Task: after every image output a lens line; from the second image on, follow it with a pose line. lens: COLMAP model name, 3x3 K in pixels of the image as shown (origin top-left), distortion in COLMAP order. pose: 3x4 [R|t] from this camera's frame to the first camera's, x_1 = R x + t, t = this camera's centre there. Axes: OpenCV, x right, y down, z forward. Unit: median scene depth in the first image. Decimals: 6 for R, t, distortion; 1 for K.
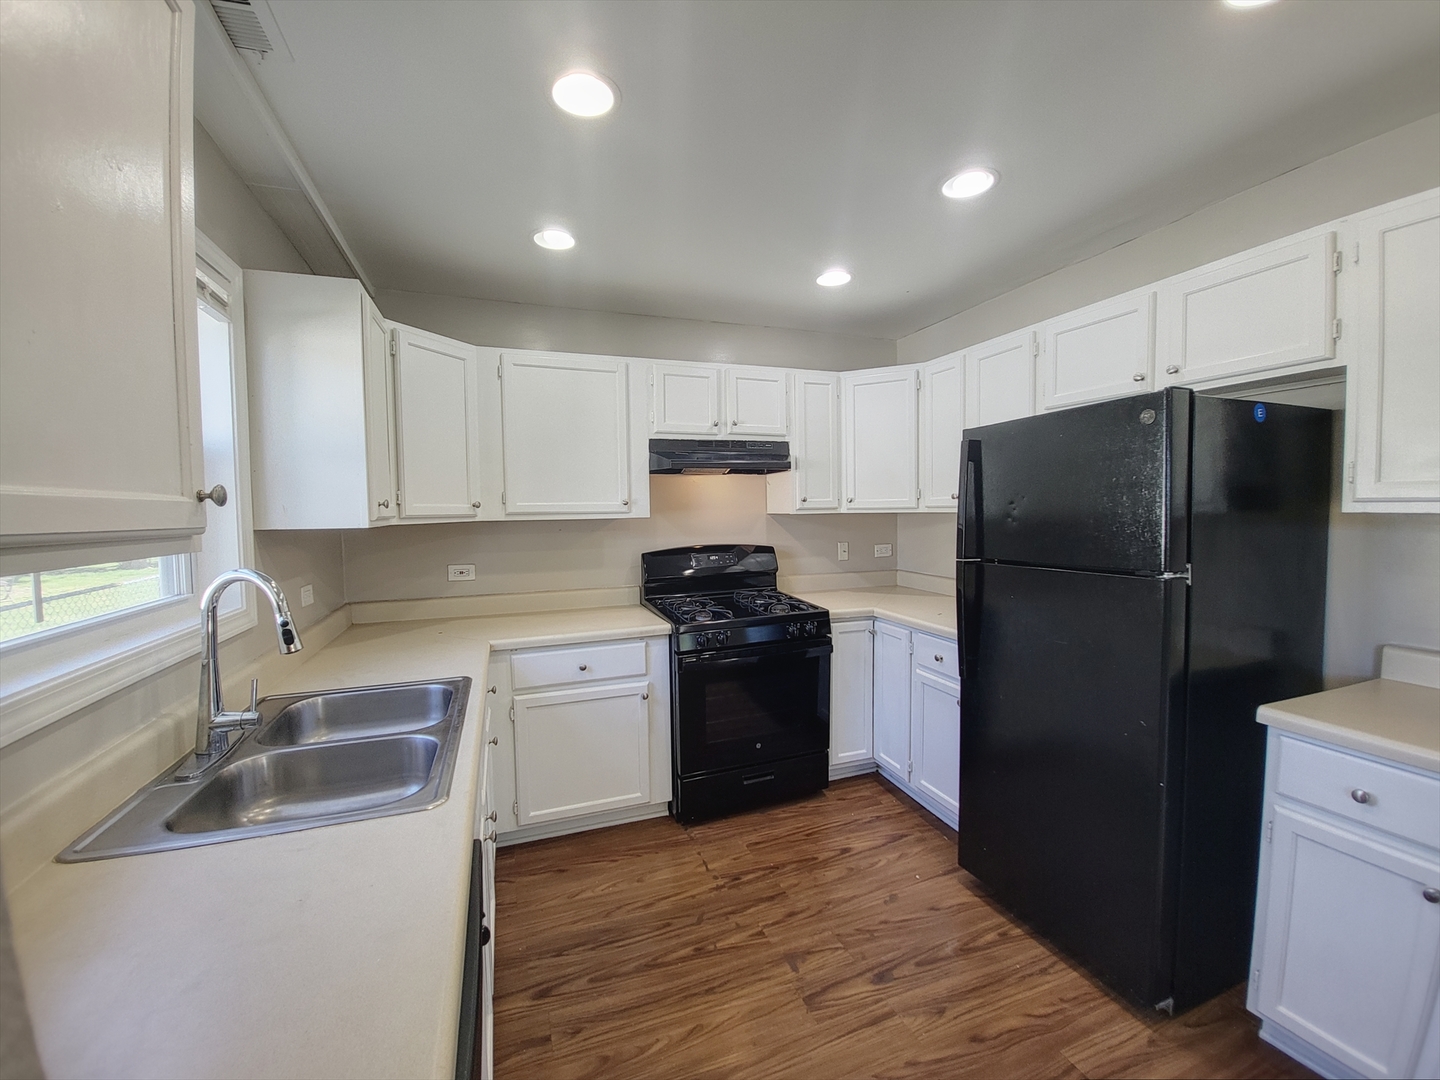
lens RADIAL K [[584.0, 0, 711.7], [0, 584.0, 535.8], [0, 0, 1]] dist [-0.015008, -0.004031]
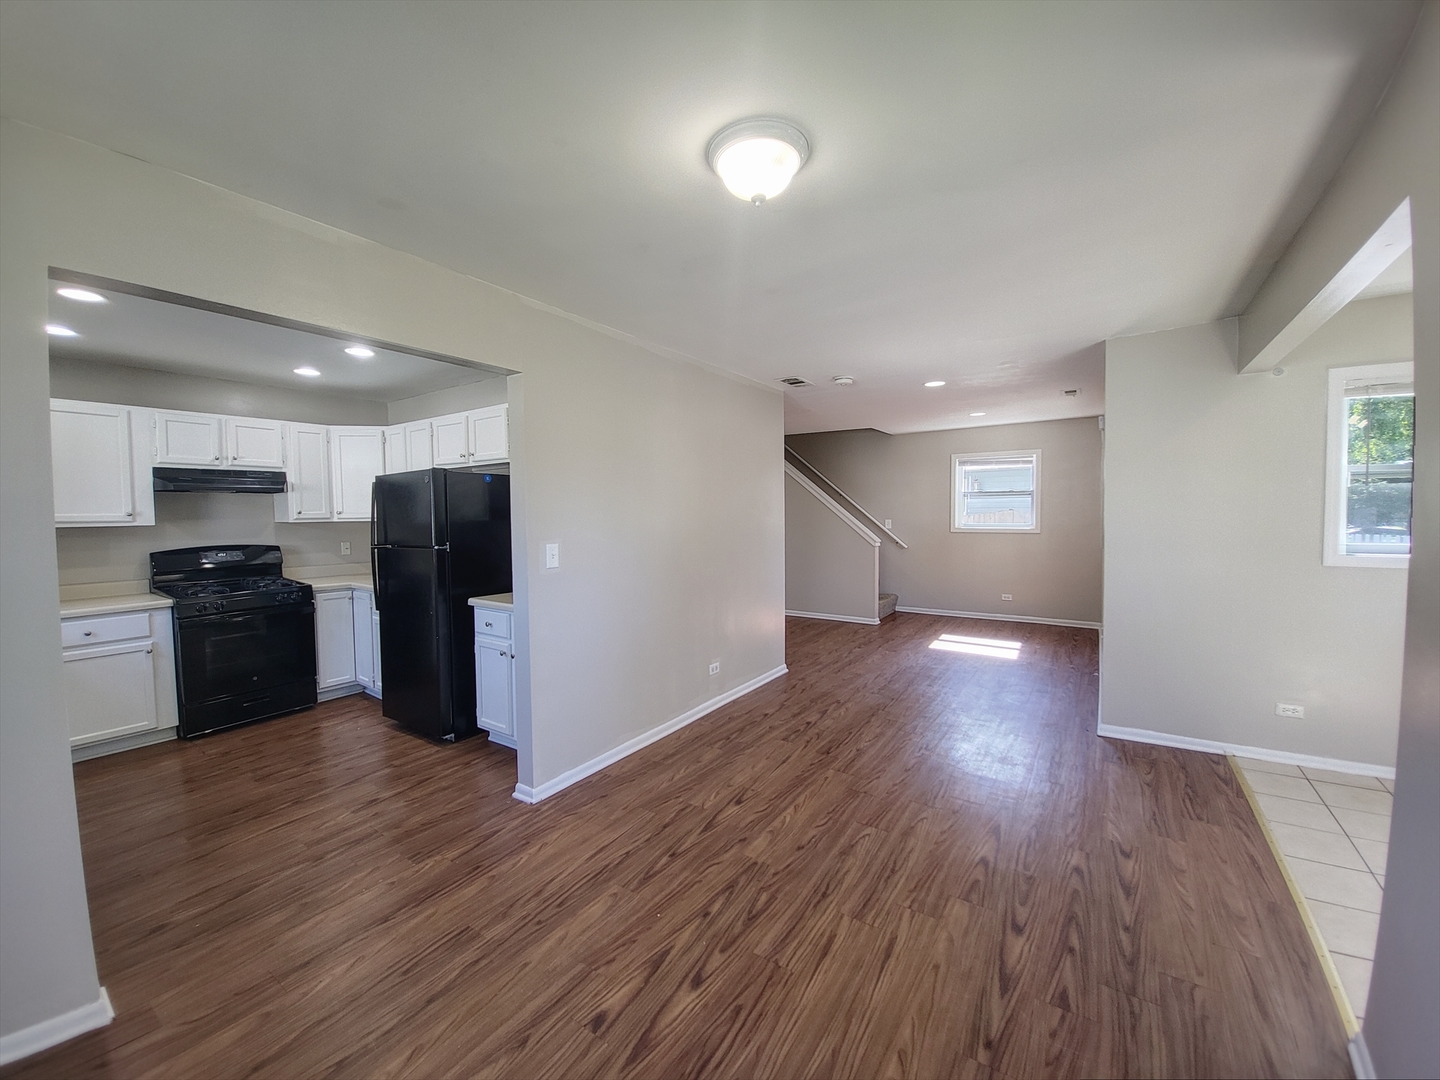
lens RADIAL K [[567.6, 0, 707.3], [0, 567.6, 539.6], [0, 0, 1]] dist [-0.013477, -0.003191]
pose [[0.816819, -0.020509, 0.576529, 0.193136], [0.024757, 0.999693, 0.000487, 0.033012], [-0.576362, 0.013875, 0.817076, -0.793911]]
